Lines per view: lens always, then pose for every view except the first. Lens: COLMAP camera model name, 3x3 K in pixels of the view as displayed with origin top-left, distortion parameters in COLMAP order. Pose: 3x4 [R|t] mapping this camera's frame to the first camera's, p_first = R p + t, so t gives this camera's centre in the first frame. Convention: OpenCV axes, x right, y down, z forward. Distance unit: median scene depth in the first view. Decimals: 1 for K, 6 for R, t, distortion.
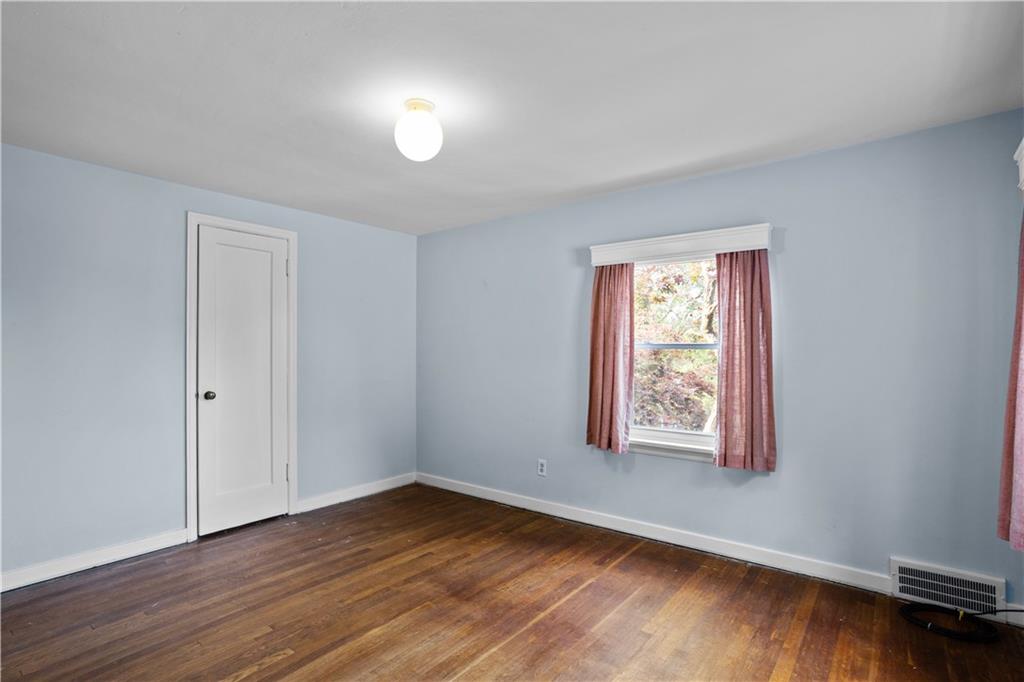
lens RADIAL K [[491.9, 0, 506.9], [0, 491.9, 343.2], [0, 0, 1]] dist [-0.044237, 0.026755]
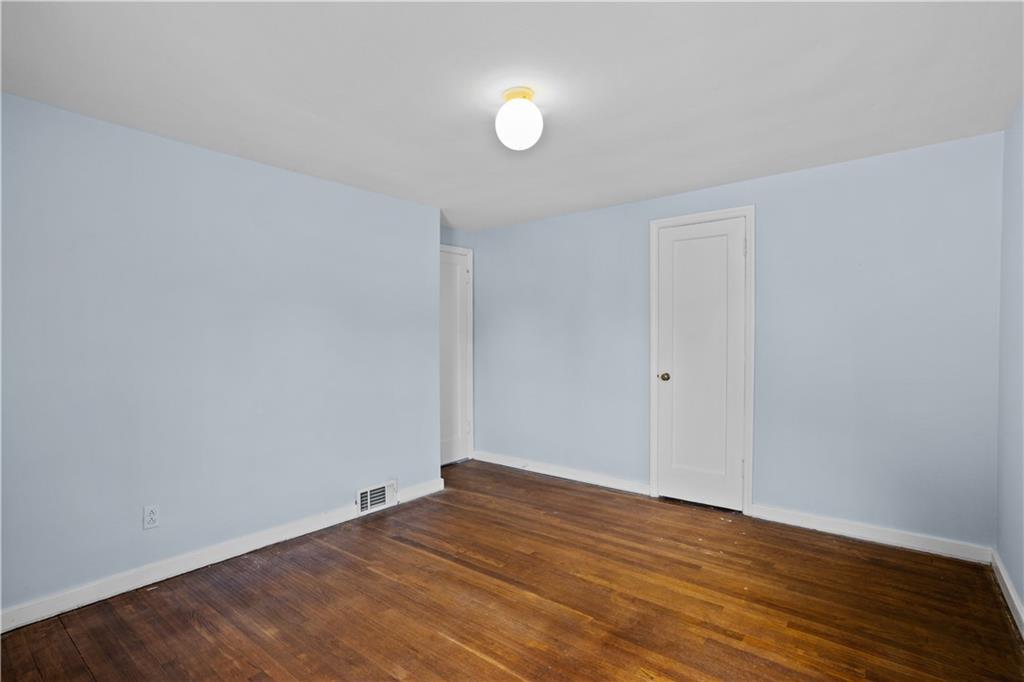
lens RADIAL K [[491.9, 0, 506.9], [0, 491.9, 343.2], [0, 0, 1]] dist [-0.044237, 0.026755]
pose [[-0.009736, 0.008501, -0.999916, 0.587150], [0.023649, 0.999686, 0.008269, 0.010708], [0.999673, -0.023567, -0.009934, 0.690270]]
